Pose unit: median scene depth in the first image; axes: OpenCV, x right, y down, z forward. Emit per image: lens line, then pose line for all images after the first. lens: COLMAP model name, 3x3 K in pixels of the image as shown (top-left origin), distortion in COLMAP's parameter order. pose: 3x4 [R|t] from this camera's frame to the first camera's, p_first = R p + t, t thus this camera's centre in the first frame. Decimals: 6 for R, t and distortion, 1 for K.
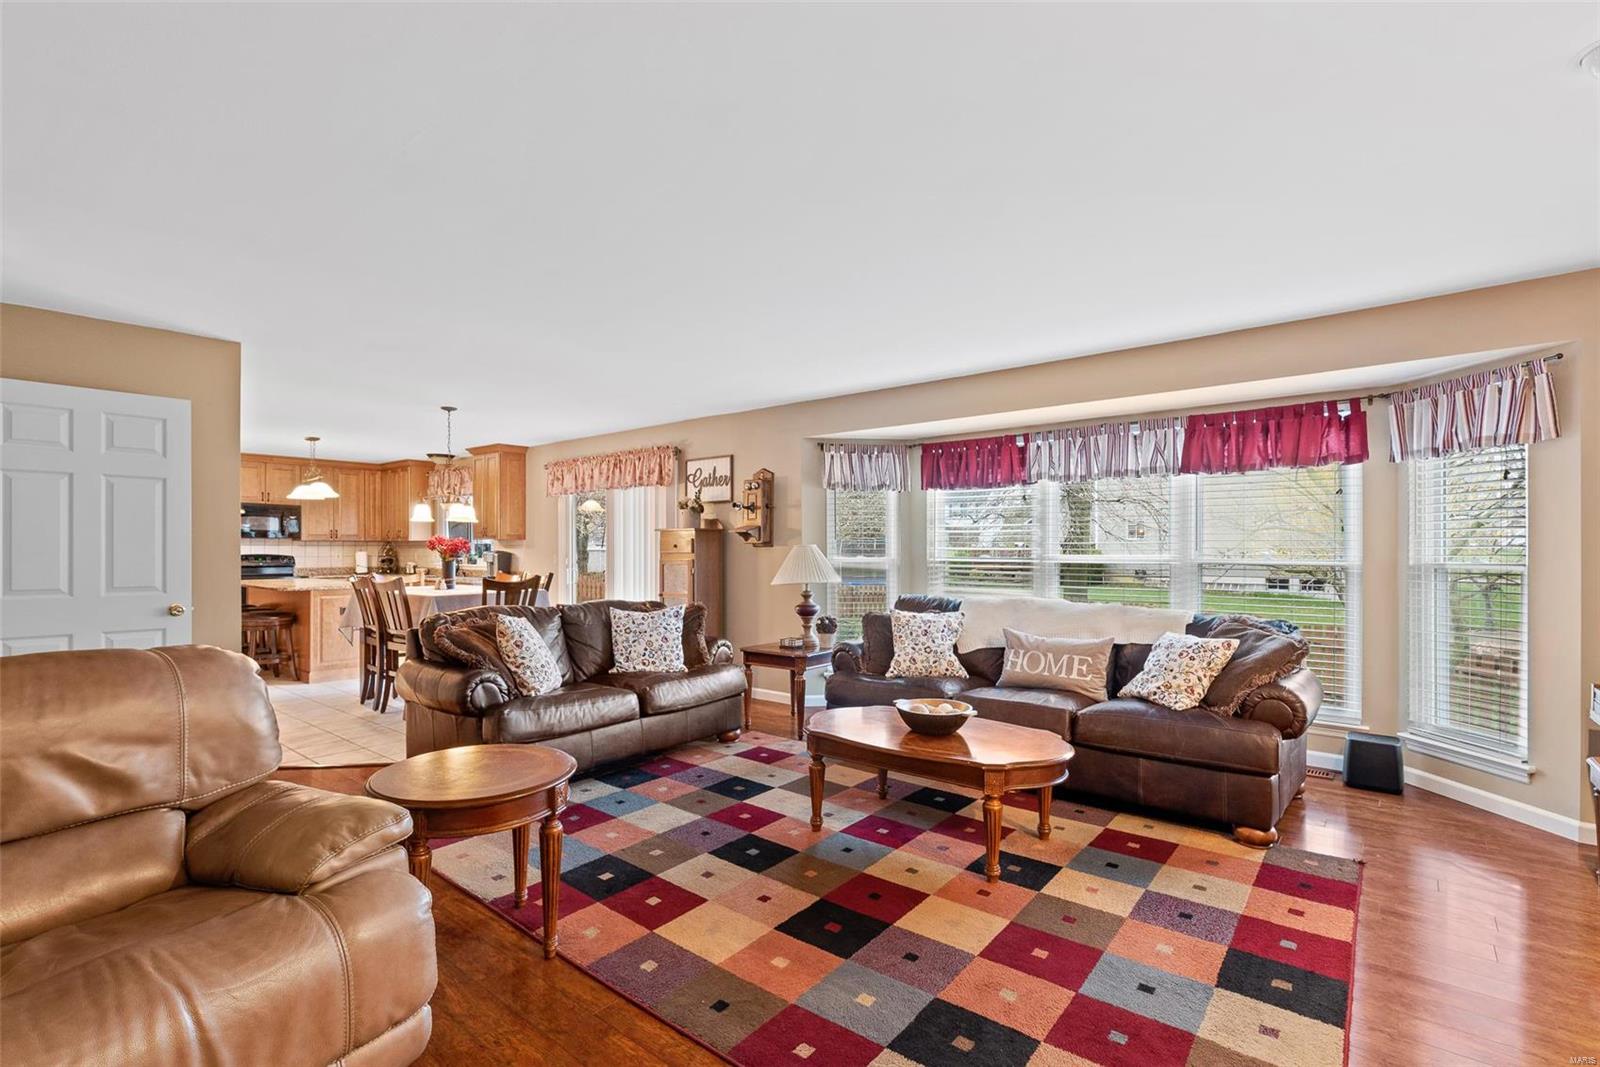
lens RADIAL K [[736.2, 0, 800.2], [0, 736.2, 552.1], [0, 0, 1]] dist [-0.003257, -0.000391]
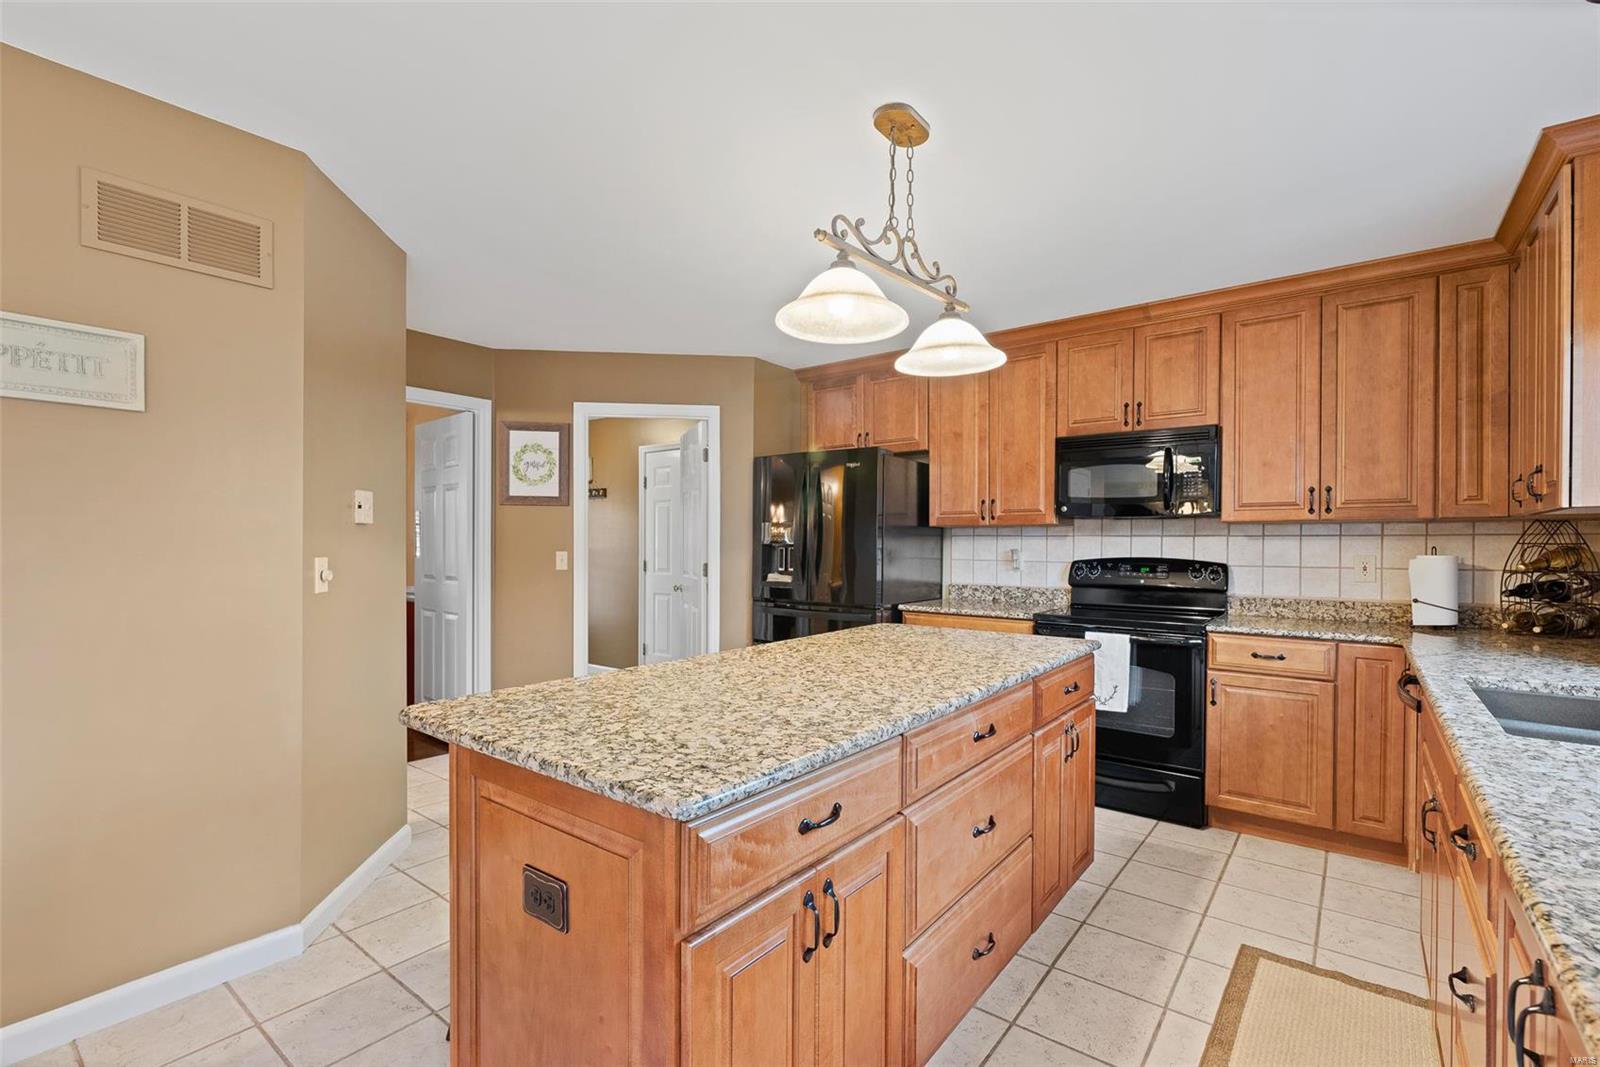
lens RADIAL K [[700.7, 0, 808.2], [0, 700.7, 547.6], [0, 0, 1]] dist [-0.001310, -0.000173]
pose [[0.029033, 0.002737, -0.999575, -0.786683], [-0.007334, 0.999970, 0.002525, -0.005665], [0.999552, 0.007257, 0.029052, 1.818222]]
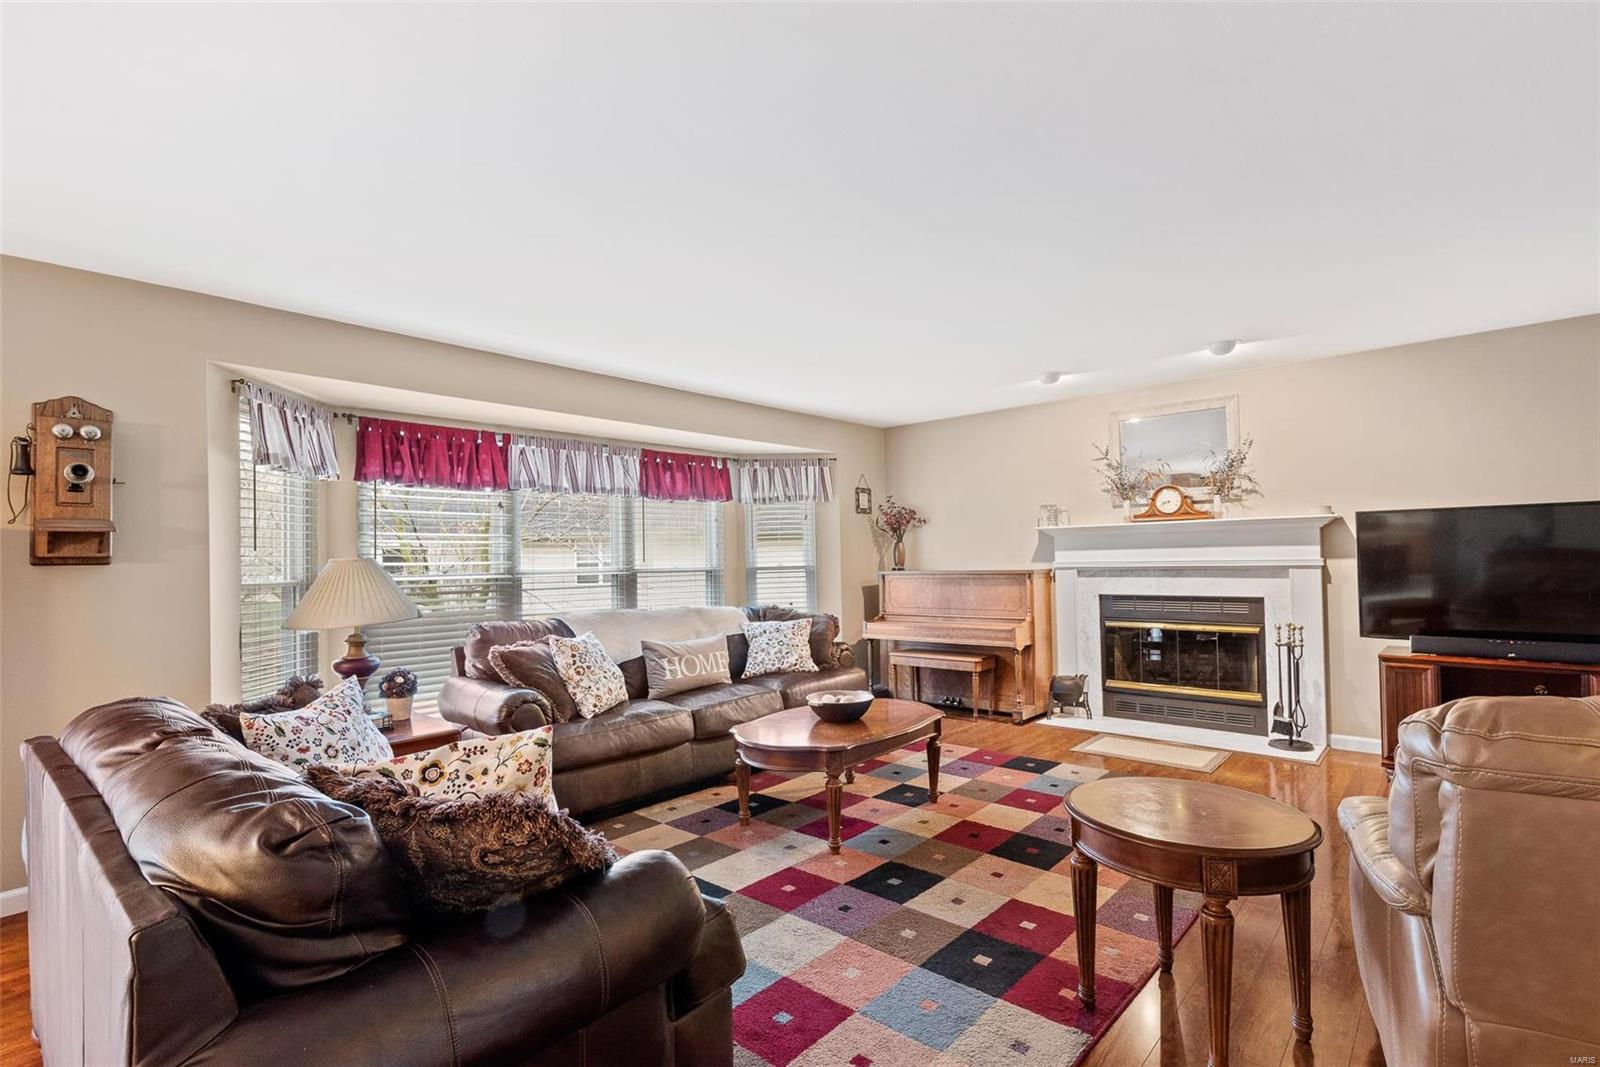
lens RADIAL K [[736.2, 0, 800.2], [0, 736.2, 552.1], [0, 0, 1]] dist [-0.003257, -0.000391]
pose [[0.047251, 0.007669, 0.998854, -0.730391], [0.022541, 0.999708, -0.008742, -0.001757], [-0.998629, 0.022929, 0.047064, 0.778898]]
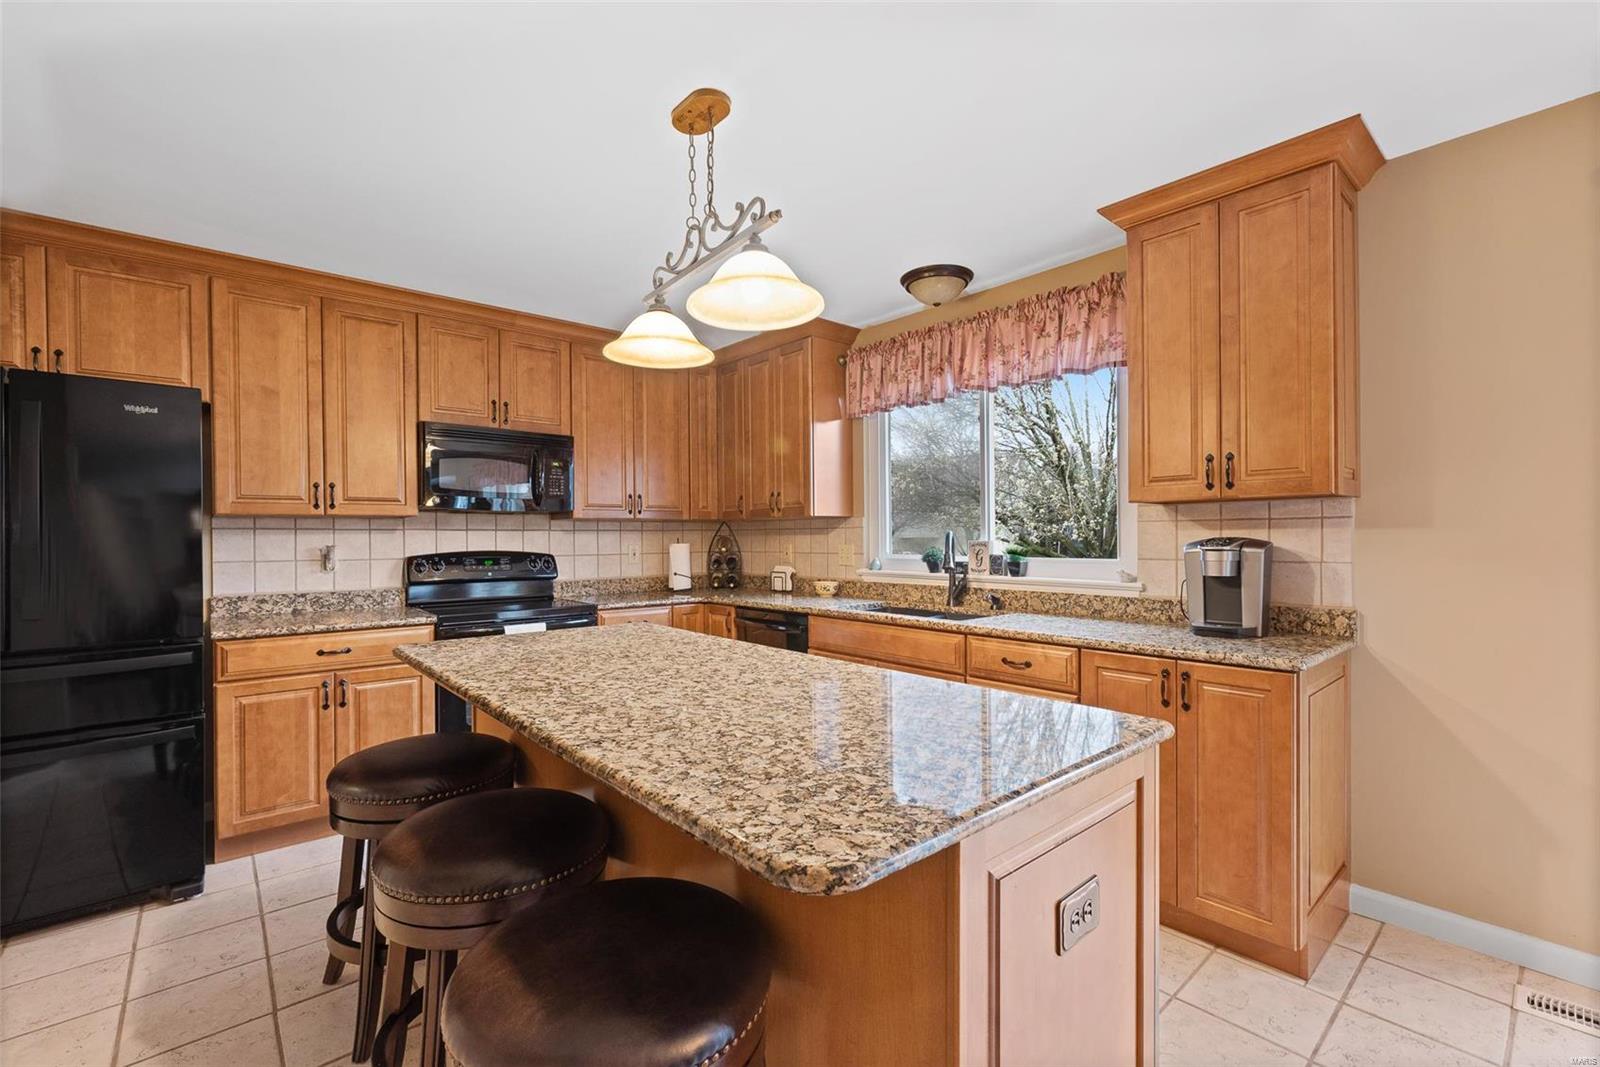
lens RADIAL K [[692.1, 0, 795.6], [0, 692.1, 539.2], [0, 0, 1]] dist [-0.001849, -0.000122]
pose [[0.984444, -0.008743, -0.175482, -1.109221], [0.008720, 0.999962, -0.000902, -0.004985], [0.175483, -0.000642, 0.984482, 1.446069]]
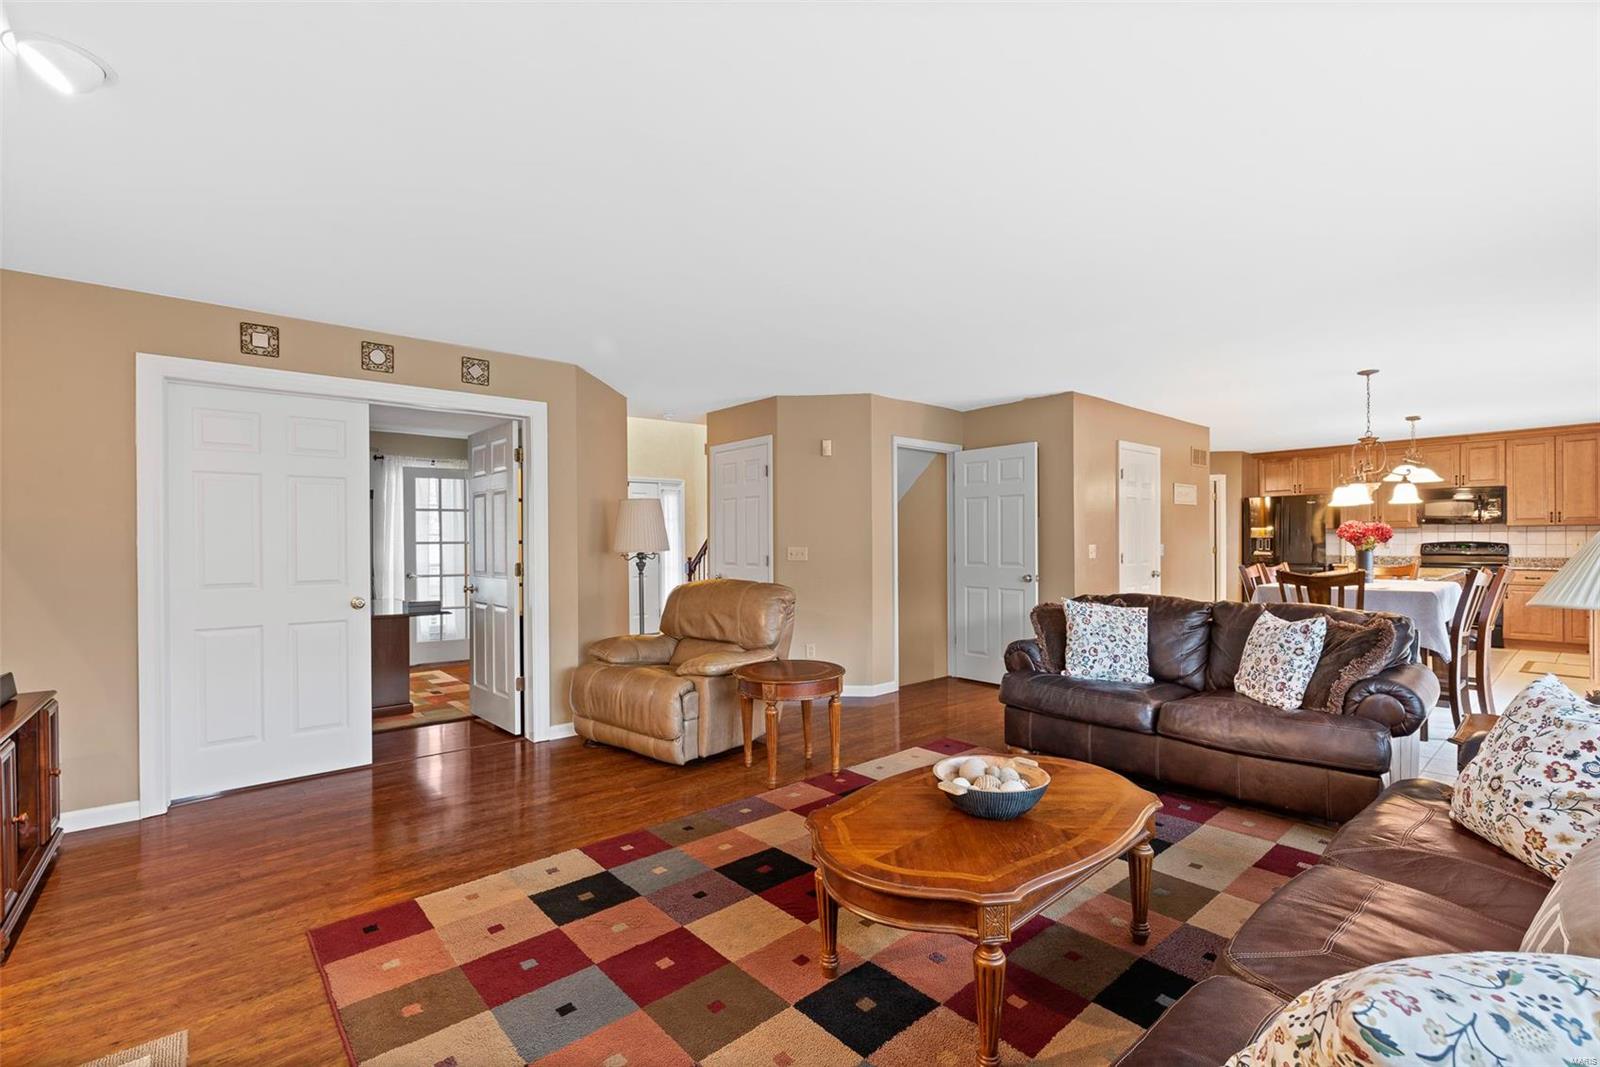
lens RADIAL K [[704.0, 0, 800.8], [0, 704.0, 542.5], [0, 0, 1]] dist [-0.001729, 0.000123]
pose [[-0.169582, 0.002675, -0.985512, 0.657184], [0.003814, 0.999991, 0.002058, -0.002509], [0.985509, -0.003410, -0.169591, 0.729797]]
